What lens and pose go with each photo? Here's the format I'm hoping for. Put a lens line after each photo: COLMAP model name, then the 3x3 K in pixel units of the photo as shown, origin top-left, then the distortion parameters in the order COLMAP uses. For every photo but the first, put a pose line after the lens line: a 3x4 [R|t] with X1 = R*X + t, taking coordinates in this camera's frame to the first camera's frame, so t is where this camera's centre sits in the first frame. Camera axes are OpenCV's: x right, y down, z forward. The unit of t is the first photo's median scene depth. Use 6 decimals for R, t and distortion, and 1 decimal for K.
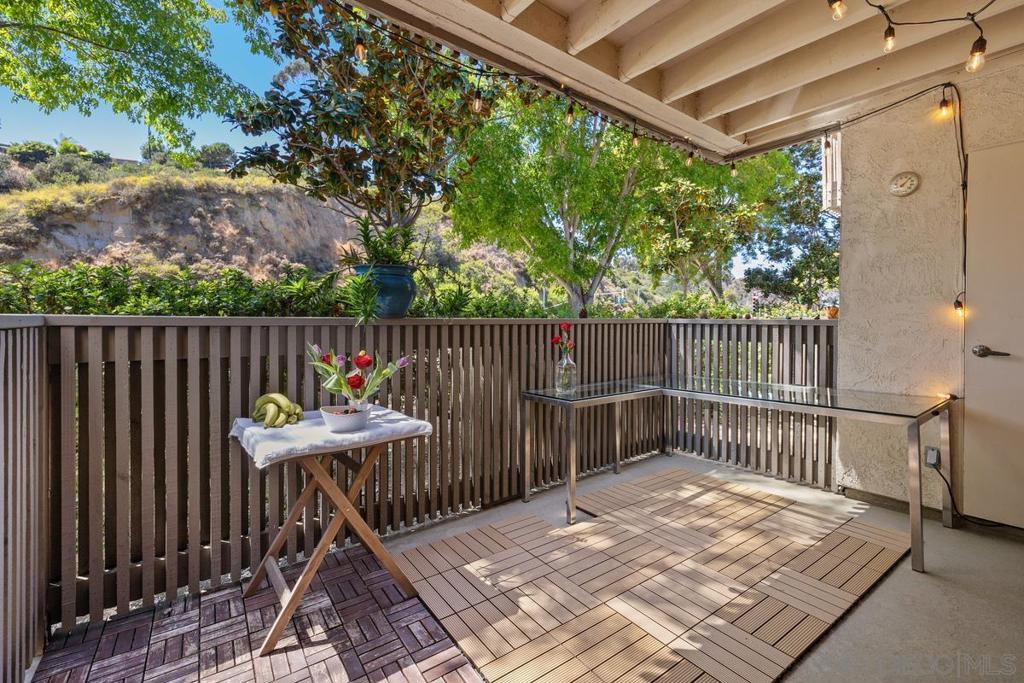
lens RADIAL K [[444.8, 0, 507.1], [0, 444.8, 324.3], [0, 0, 1]] dist [-0.012944, 0.000081]
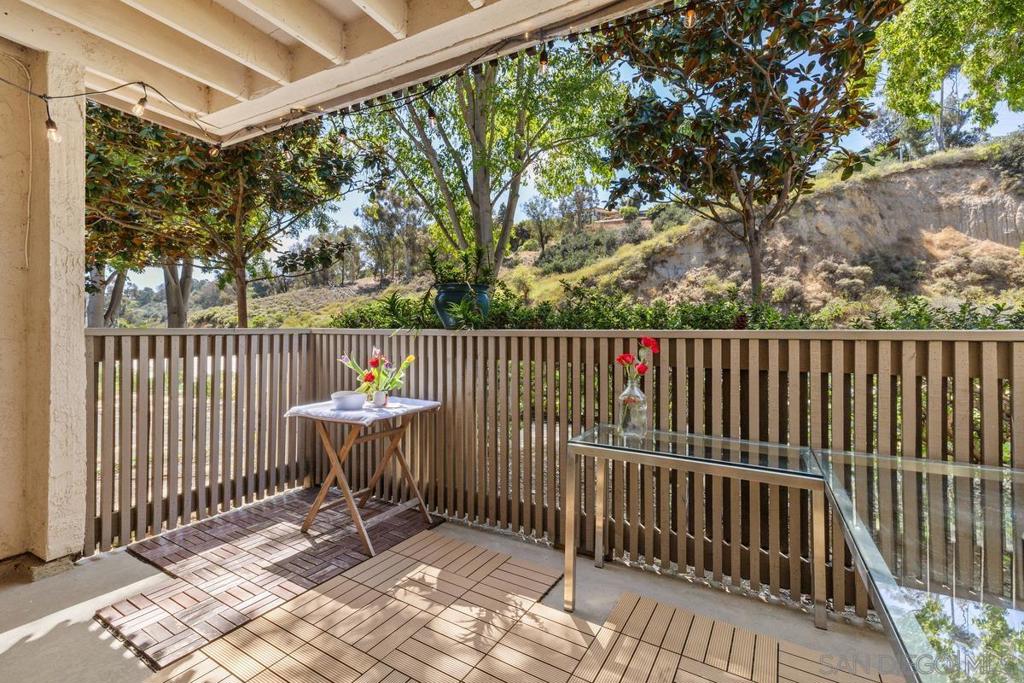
lens RADIAL K [[452.7, 0, 529.9], [0, 452.7, 325.3], [0, 0, 1]] dist [0.007773, -0.000101]
pose [[0.405625, -0.010957, -0.913974, 0.087819], [-0.011475, 0.999788, -0.017078, -0.000721], [0.913968, 0.017415, 0.405413, 0.068668]]
